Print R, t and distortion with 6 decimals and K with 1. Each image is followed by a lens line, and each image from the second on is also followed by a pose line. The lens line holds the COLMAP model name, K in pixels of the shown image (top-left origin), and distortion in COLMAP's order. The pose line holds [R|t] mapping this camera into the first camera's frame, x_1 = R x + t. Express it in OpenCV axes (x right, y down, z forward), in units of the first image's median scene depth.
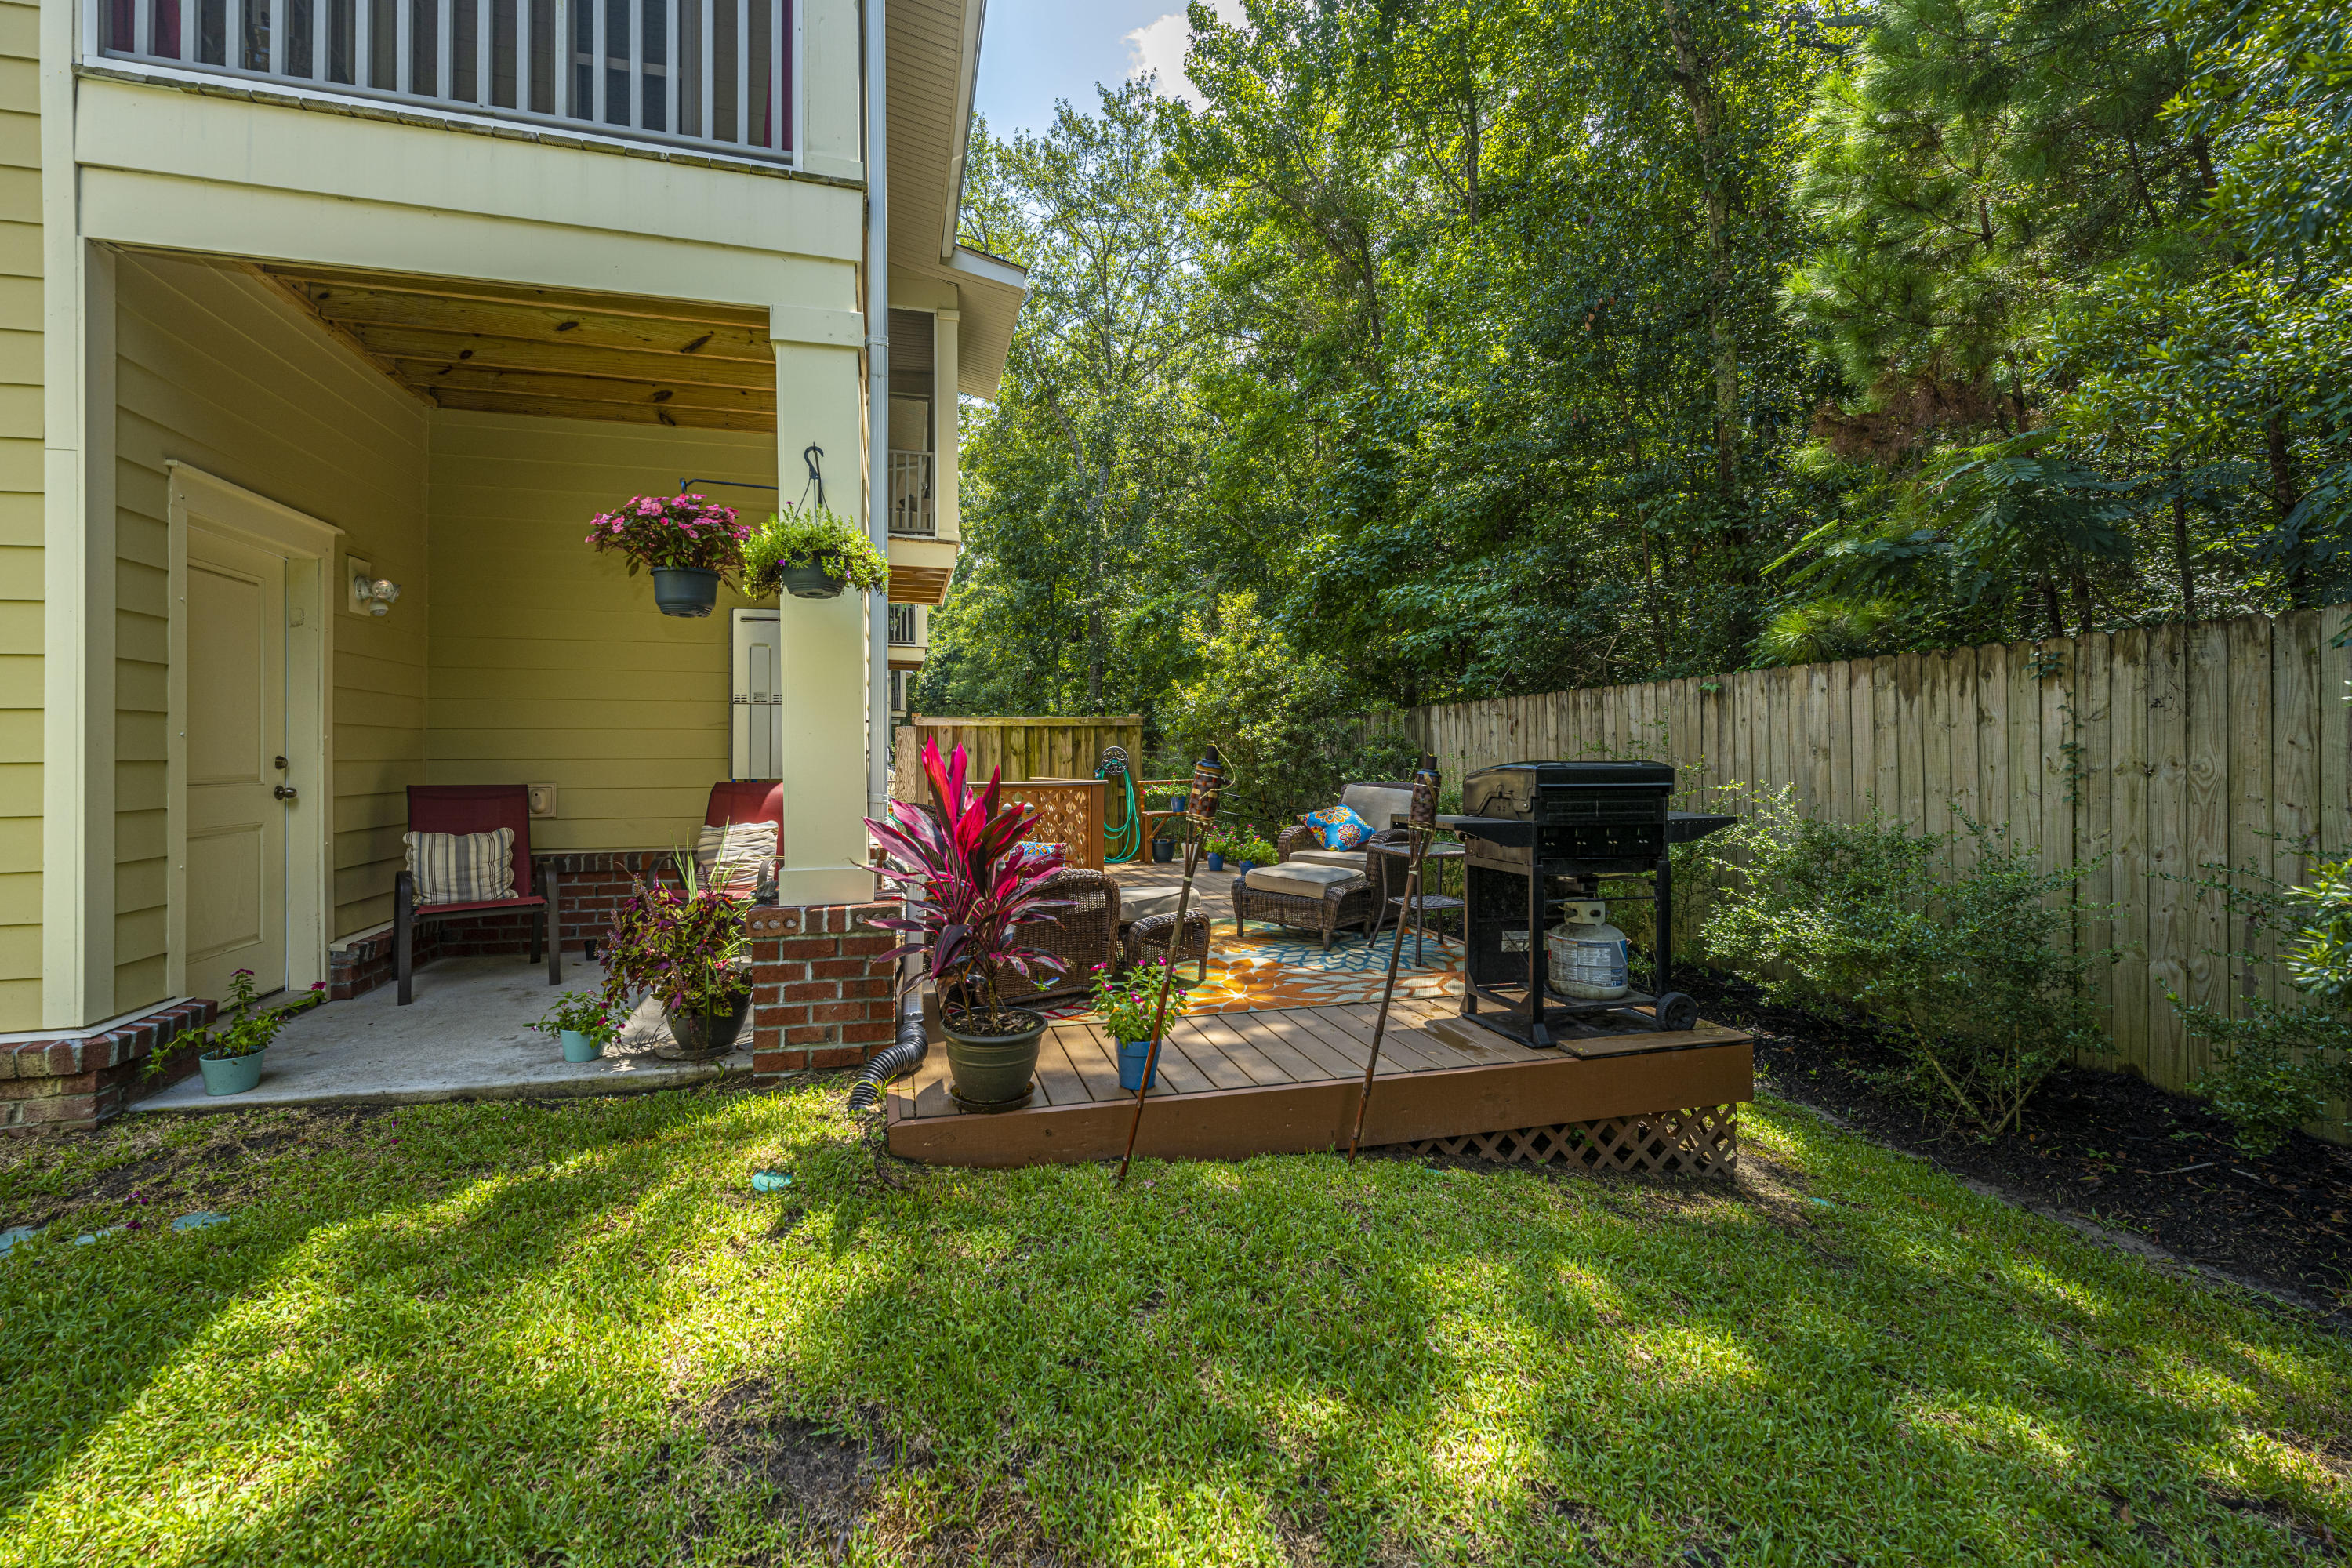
lens RADIAL K [[946.2, 0, 1158.9], [0, 946.2, 785.2], [0, 0, 1]] dist [-0.001641, 0.000043]
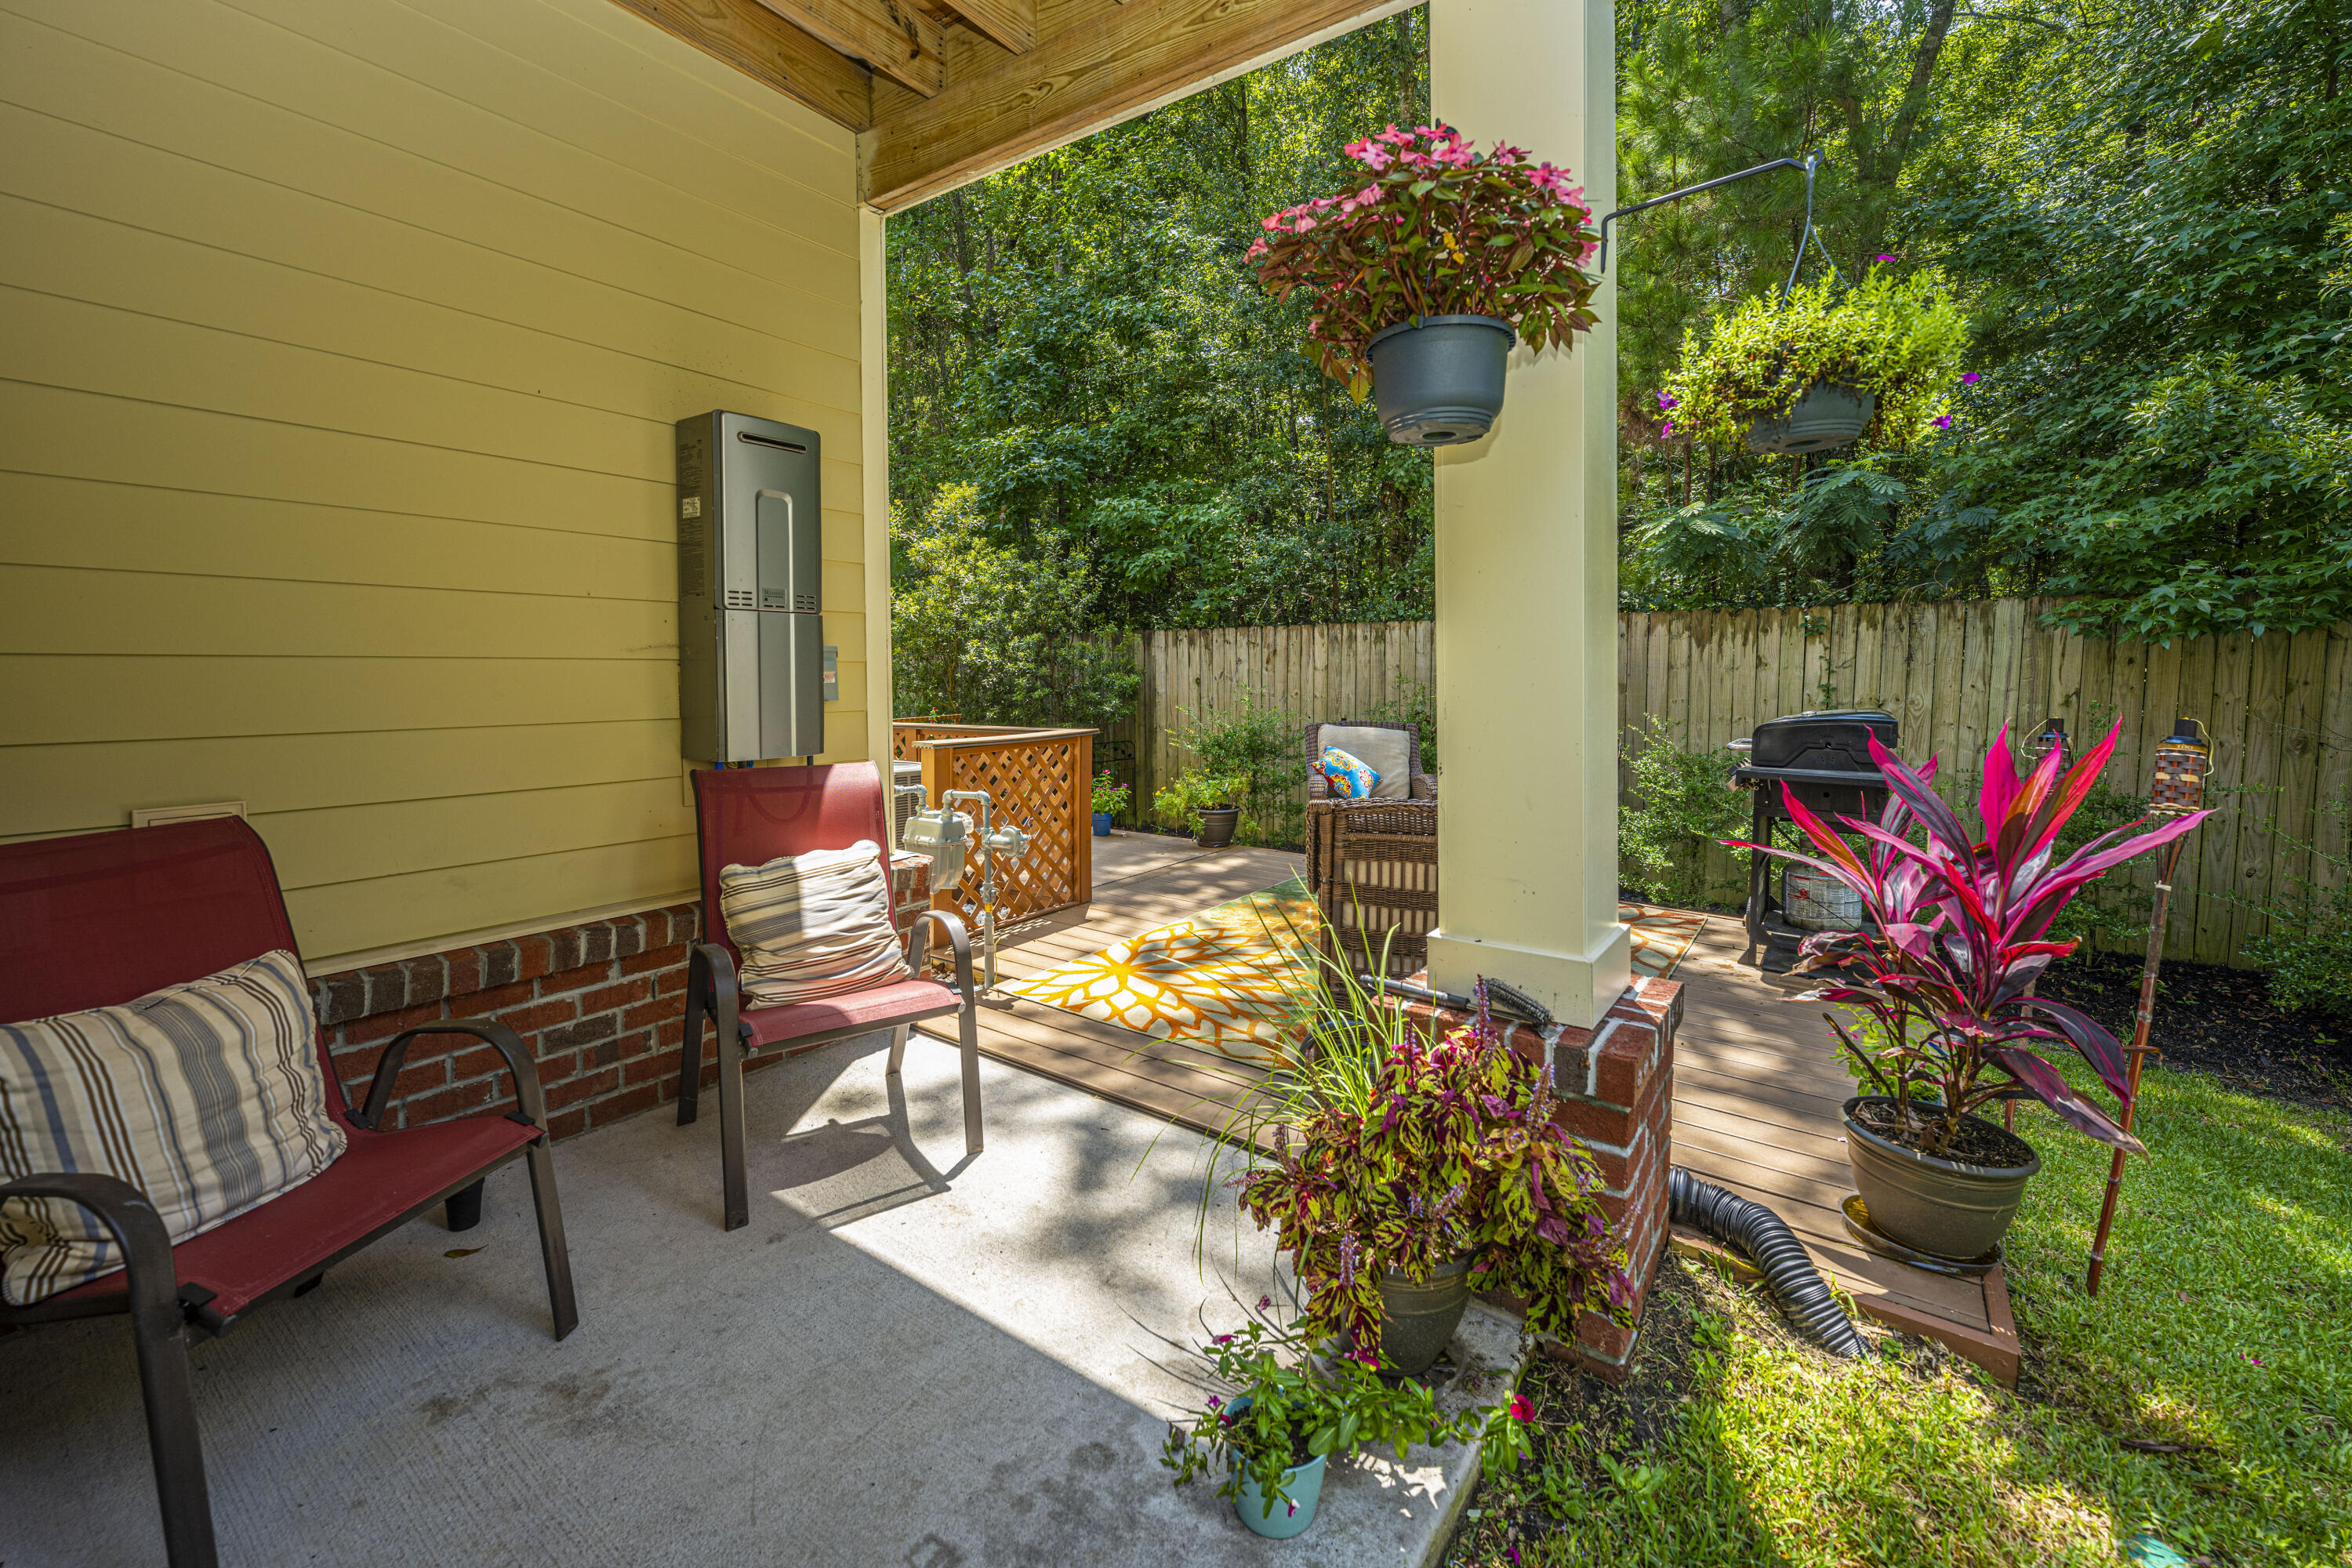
lens RADIAL K [[956.3, 0, 1169.4], [0, 956.3, 727.5], [0, 0, 1]] dist [0.001048, 0.000125]
pose [[0.773101, -0.032908, 0.633429, -0.564702], [0.013723, 0.999287, 0.035166, -0.036747], [-0.634134, -0.018495, 0.773002, 0.452710]]
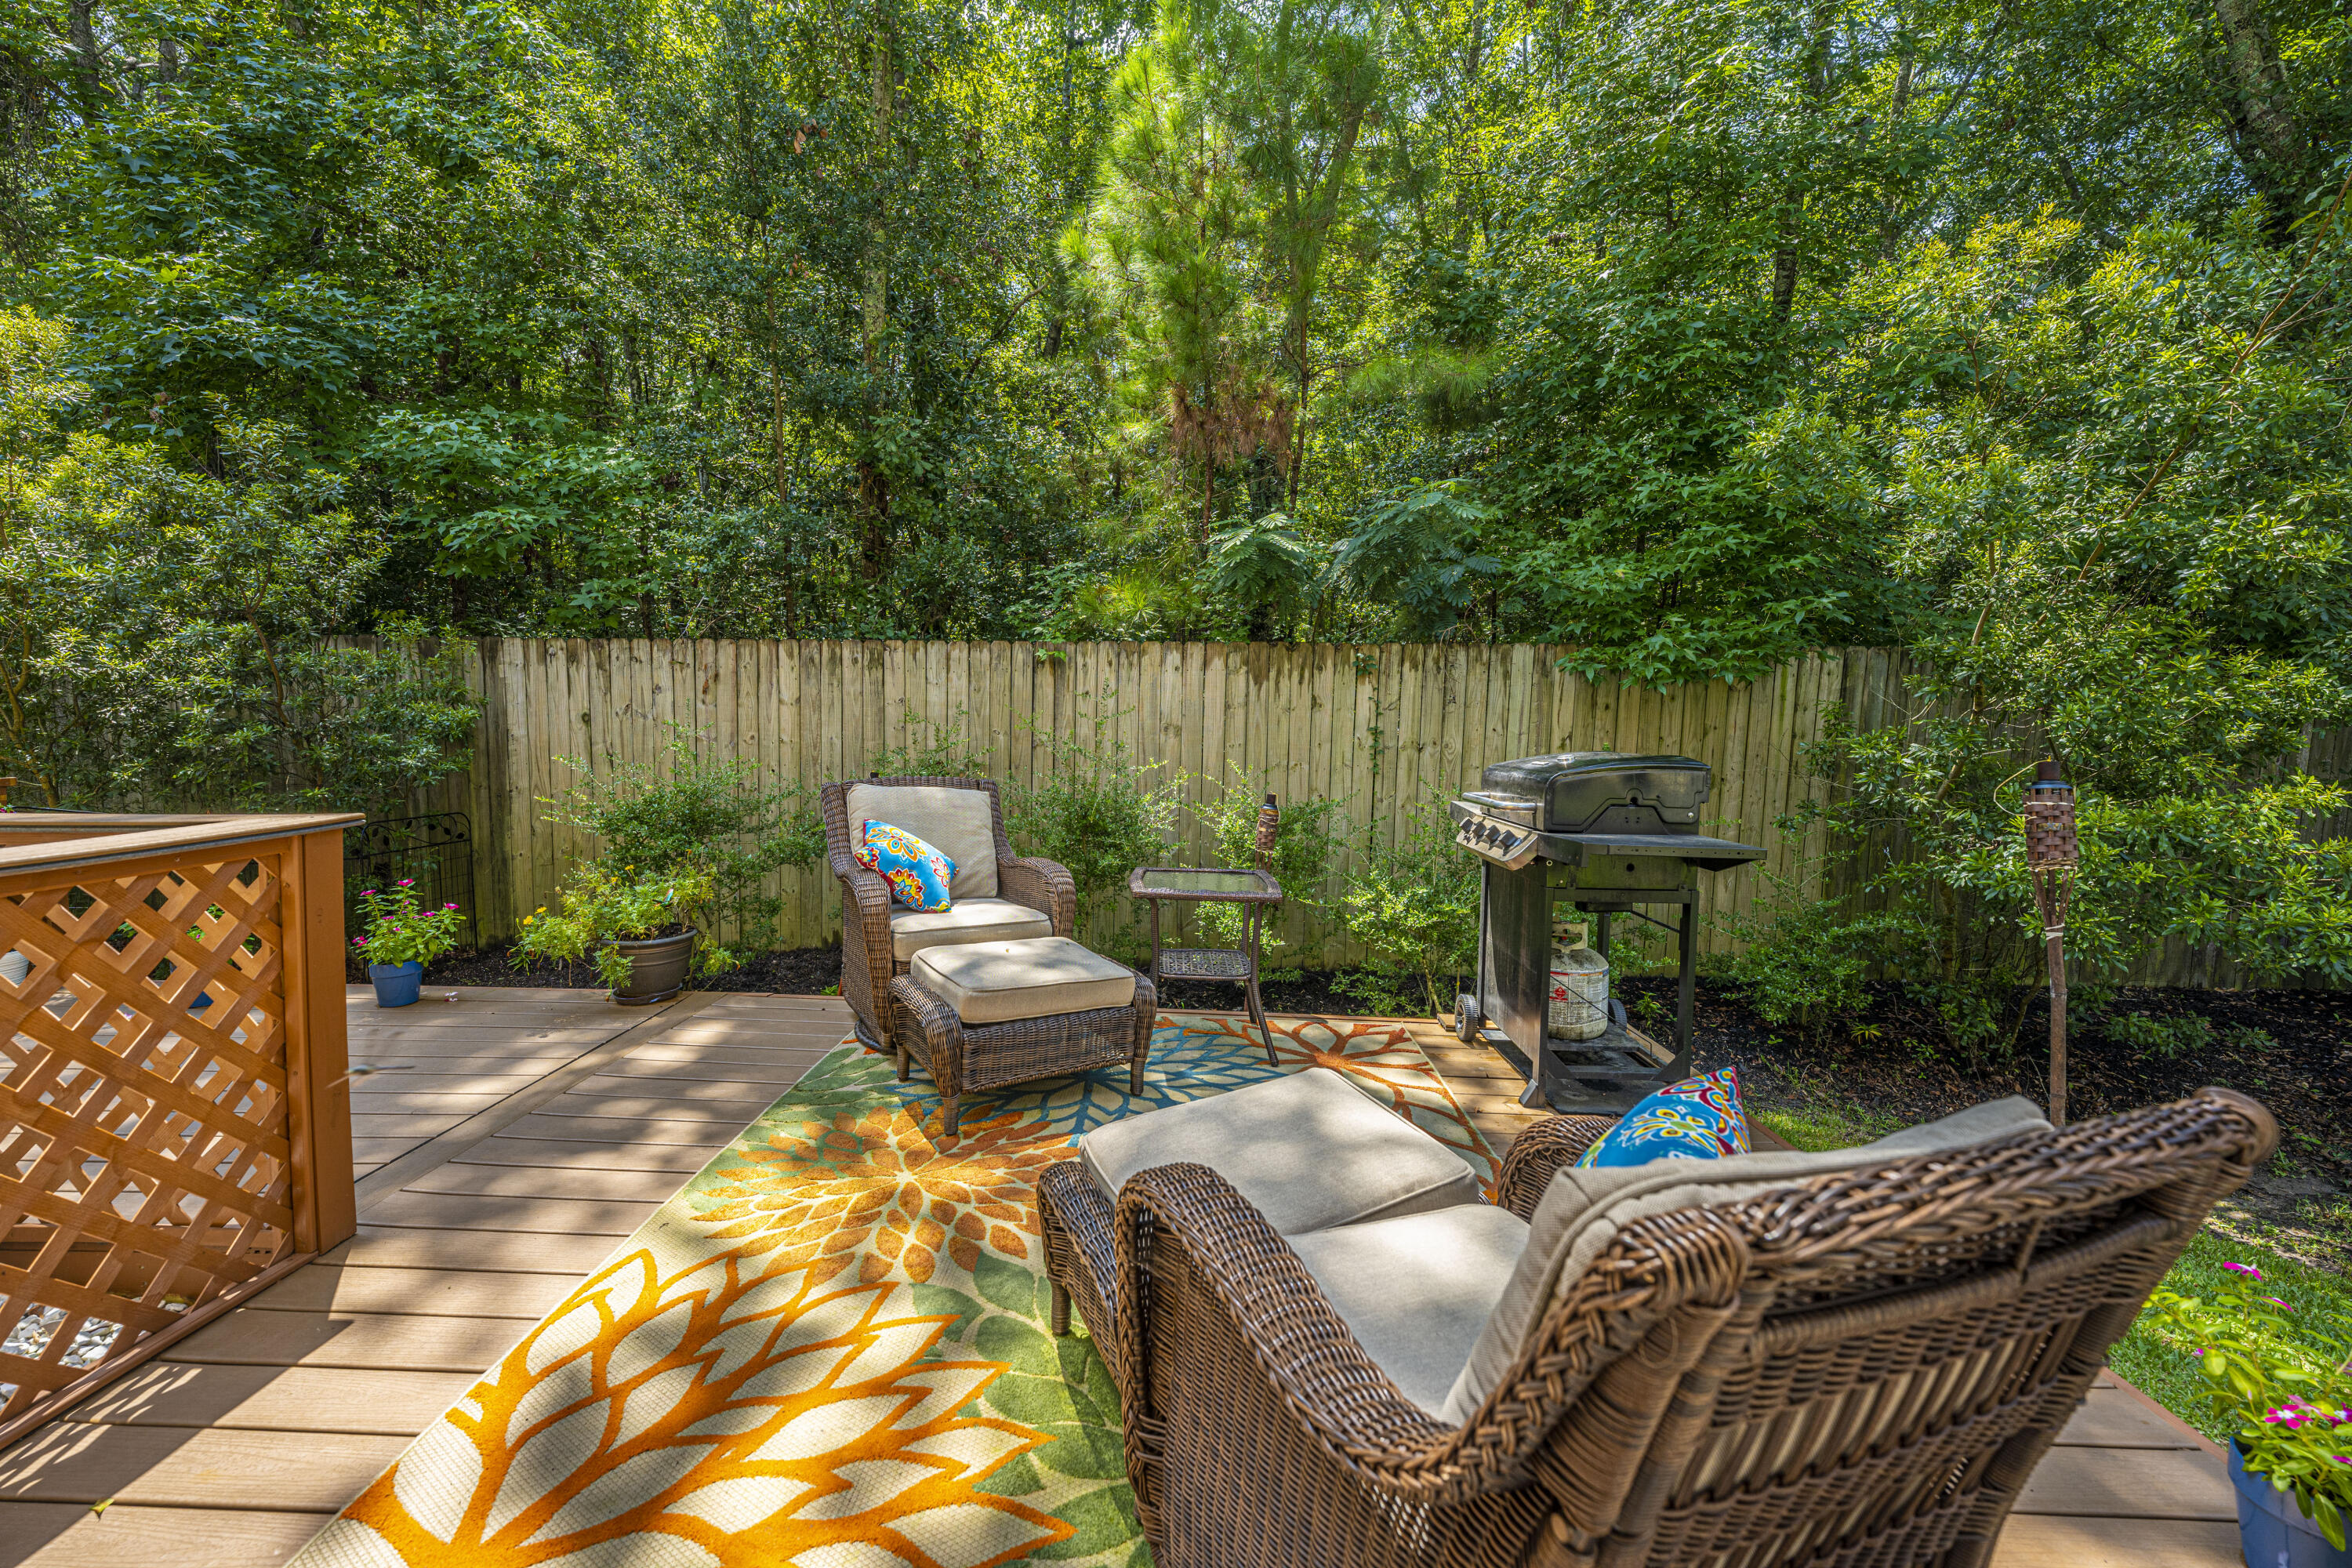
lens RADIAL K [[946.2, 0, 1158.9], [0, 946.2, 785.2], [0, 0, 1]] dist [-0.001641, 0.000043]
pose [[0.282738, -0.053119, 0.957725, -0.315179], [0.011930, 0.998583, 0.051863, -0.030164], [-0.959123, -0.003238, 0.282971, 0.785112]]
